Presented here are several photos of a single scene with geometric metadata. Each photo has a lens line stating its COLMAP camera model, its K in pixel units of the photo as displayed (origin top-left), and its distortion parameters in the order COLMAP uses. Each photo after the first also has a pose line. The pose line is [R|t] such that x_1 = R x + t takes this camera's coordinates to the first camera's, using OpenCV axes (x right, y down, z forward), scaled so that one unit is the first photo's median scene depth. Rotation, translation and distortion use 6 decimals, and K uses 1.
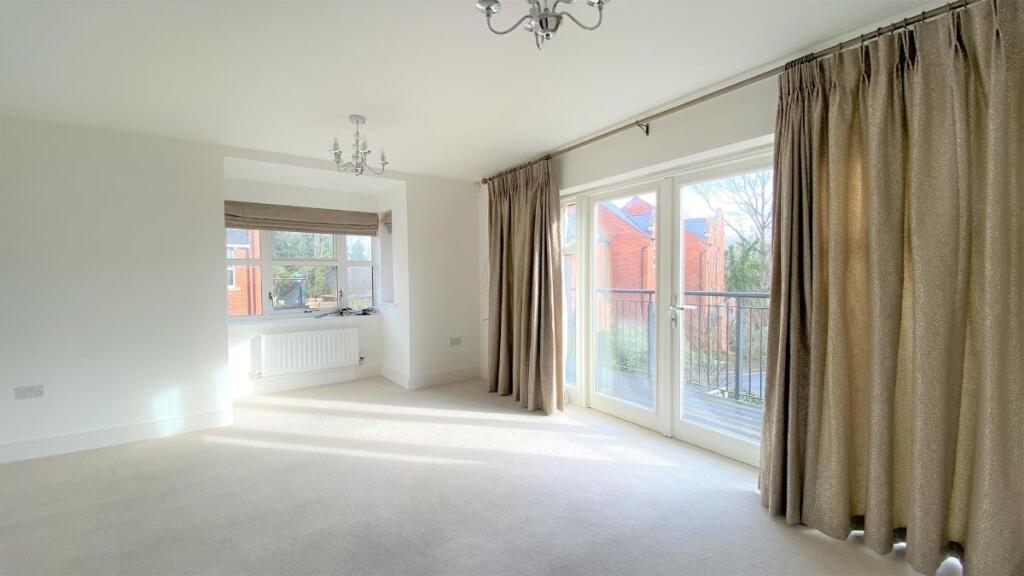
lens RADIAL K [[409.9, 0, 521.7], [0, 409.9, 287.0], [0, 0, 1]] dist [0.020723, -0.001426]
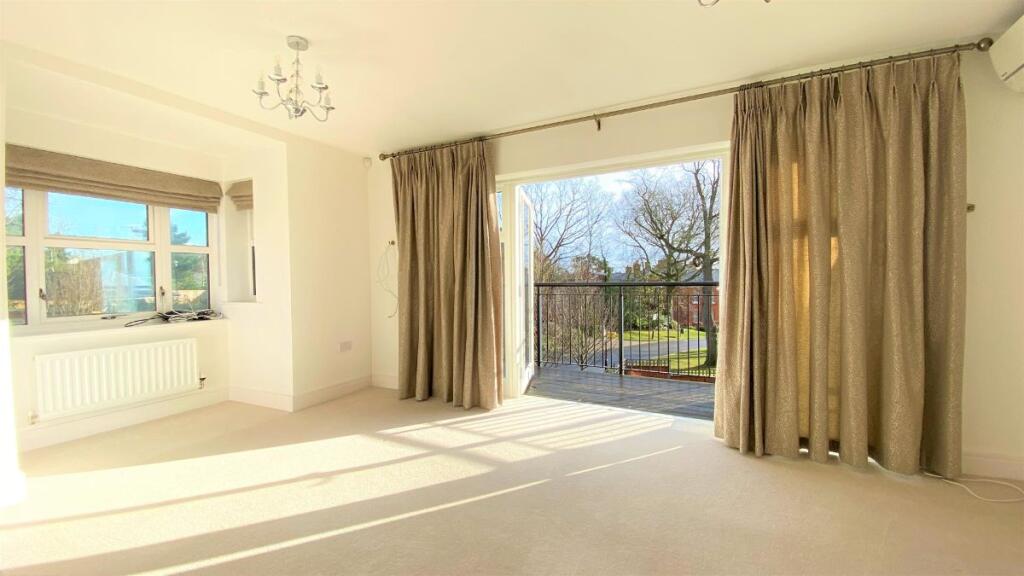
lens RADIAL K [[409.9, 0, 514.6], [0, 409.9, 286.8], [0, 0, 1]] dist [0.020723, -0.001426]
pose [[0.888215, -0.009407, 0.459333, -0.312152], [0.016511, 0.999798, -0.011453, 0.038096], [-0.459132, 0.017757, 0.888191, 0.130193]]
